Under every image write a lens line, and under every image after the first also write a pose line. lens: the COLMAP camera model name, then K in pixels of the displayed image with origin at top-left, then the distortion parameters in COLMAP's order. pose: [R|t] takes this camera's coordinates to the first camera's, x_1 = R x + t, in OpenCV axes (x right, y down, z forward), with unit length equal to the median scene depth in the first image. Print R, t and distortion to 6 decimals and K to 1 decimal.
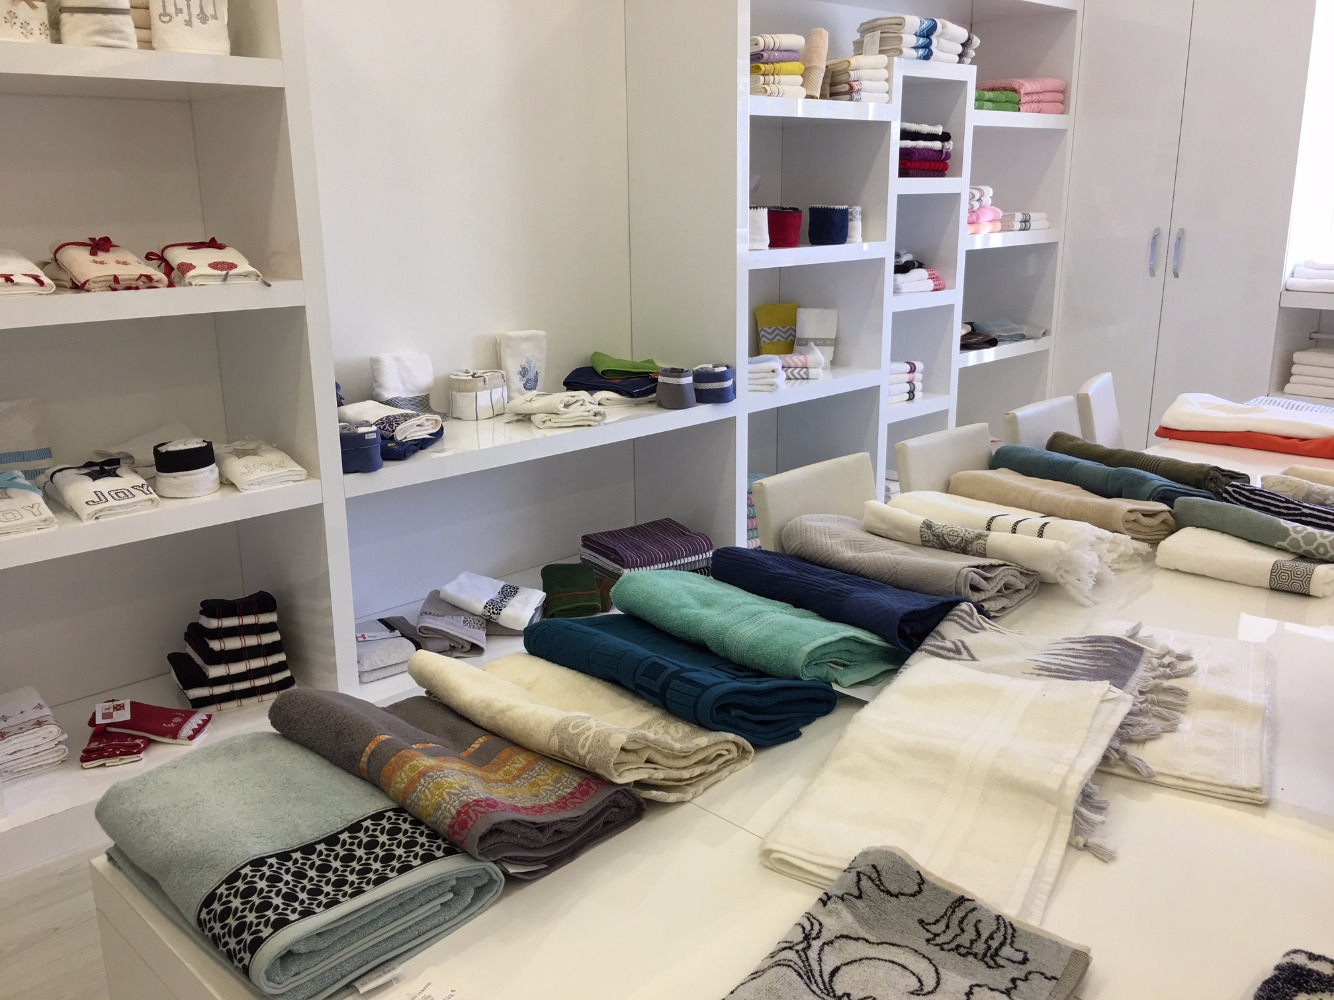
lens RADIAL K [[1132.8, 0, 657.1], [0, 1132.8, 498.2], [0, 0, 1]] dist [0.060434, -0.096550]
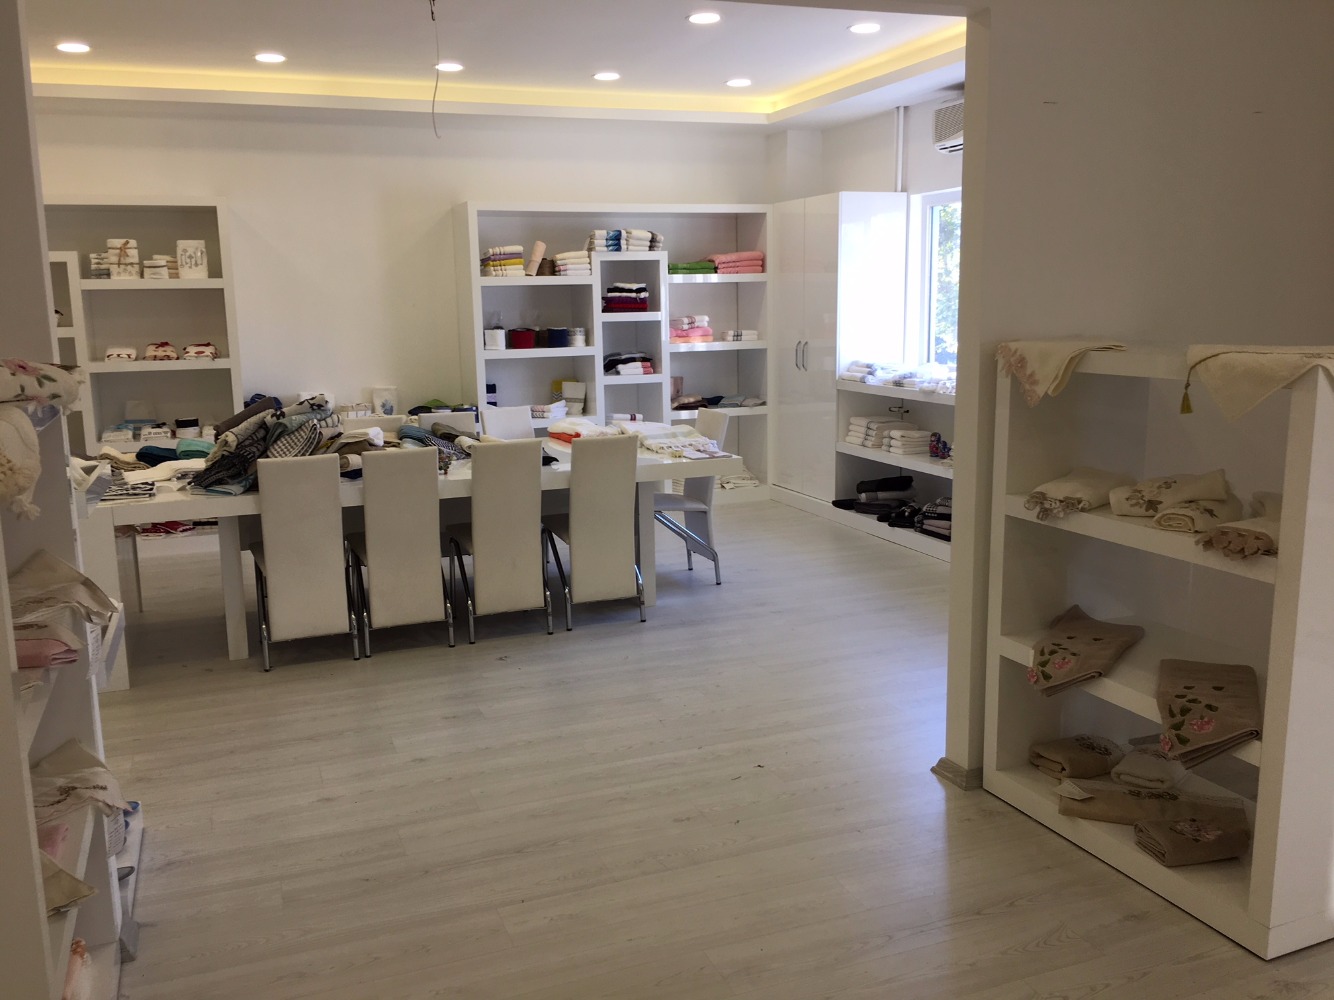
lens RADIAL K [[1132.8, 0, 657.1], [0, 1132.8, 498.2], [0, 0, 1]] dist [0.060434, -0.096550]
pose [[0.919942, 0.063676, -0.386848, 1.045048], [-0.095056, 0.993507, -0.062513, 0.128138], [0.380356, 0.094281, 0.920022, -0.650729]]
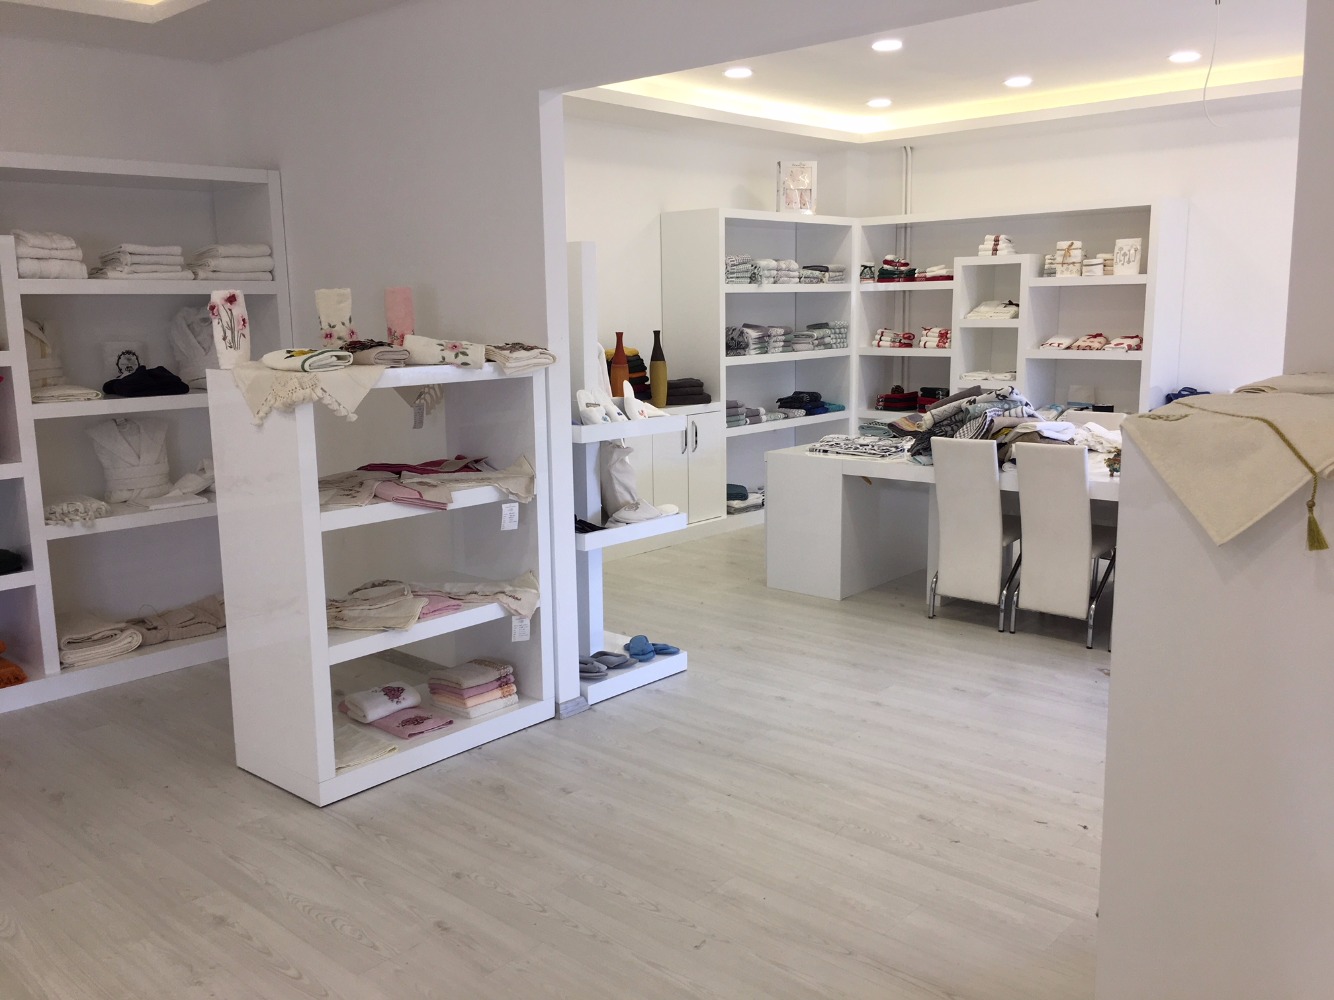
lens RADIAL K [[1132.8, 0, 657.1], [0, 1132.8, 498.2], [0, 0, 1]] dist [0.060434, -0.096550]
pose [[0.052052, 0.177274, -0.982784, 1.526192], [-0.243394, 0.956694, 0.159676, -0.004171], [0.968530, 0.230893, 0.092945, -0.195427]]
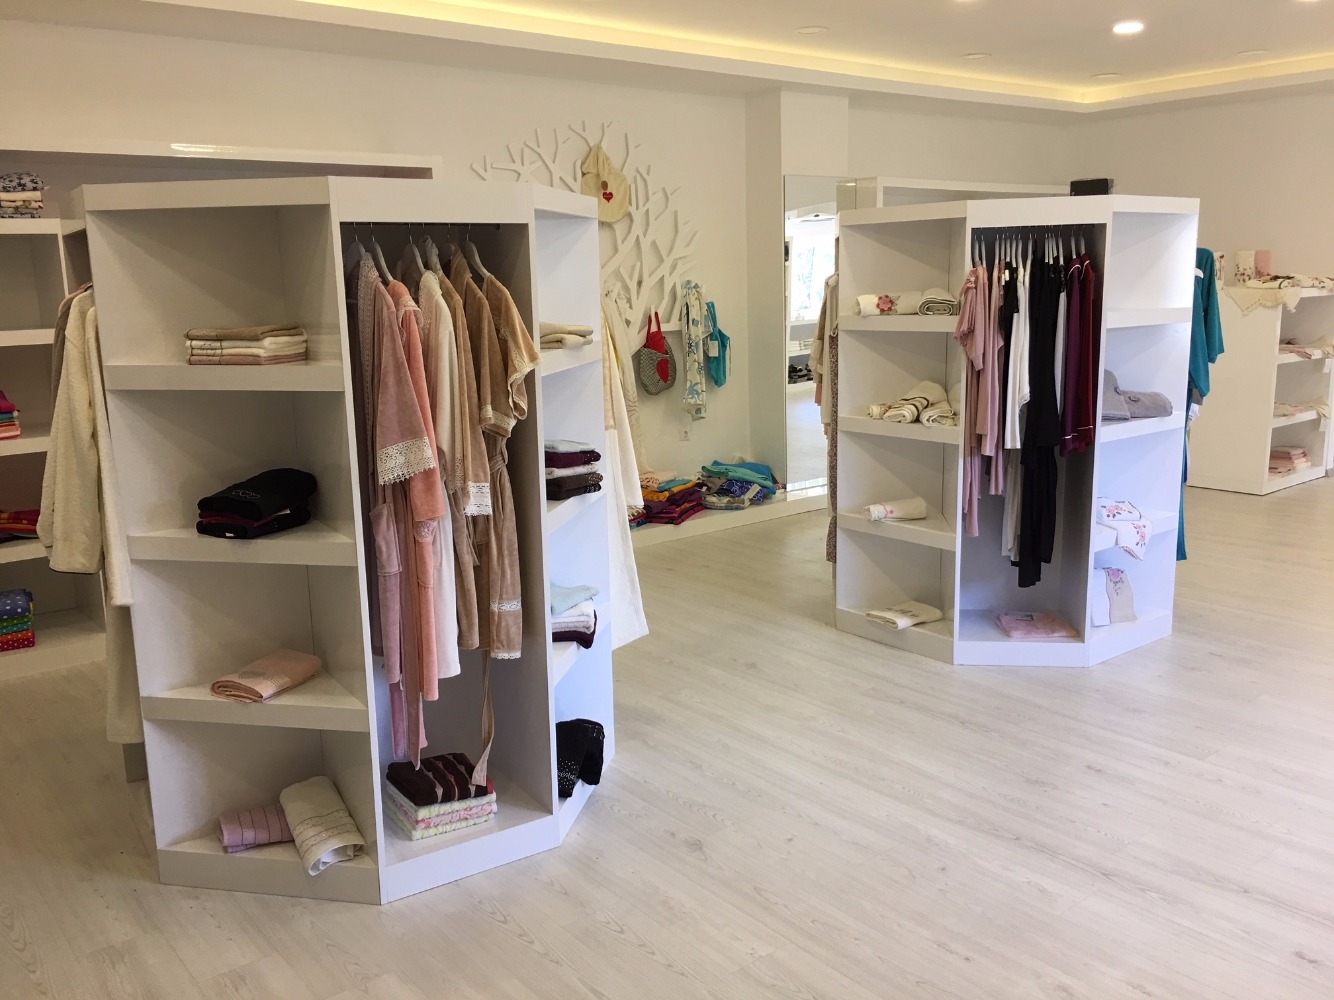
lens RADIAL K [[1132.8, 0, 657.1], [0, 1132.8, 498.2], [0, 0, 1]] dist [0.060434, -0.096550]
pose [[-0.078093, 0.193834, -0.977921, 2.556729], [-0.236296, 0.949367, 0.207044, 0.267157], [0.968538, 0.247247, -0.028336, -1.177602]]
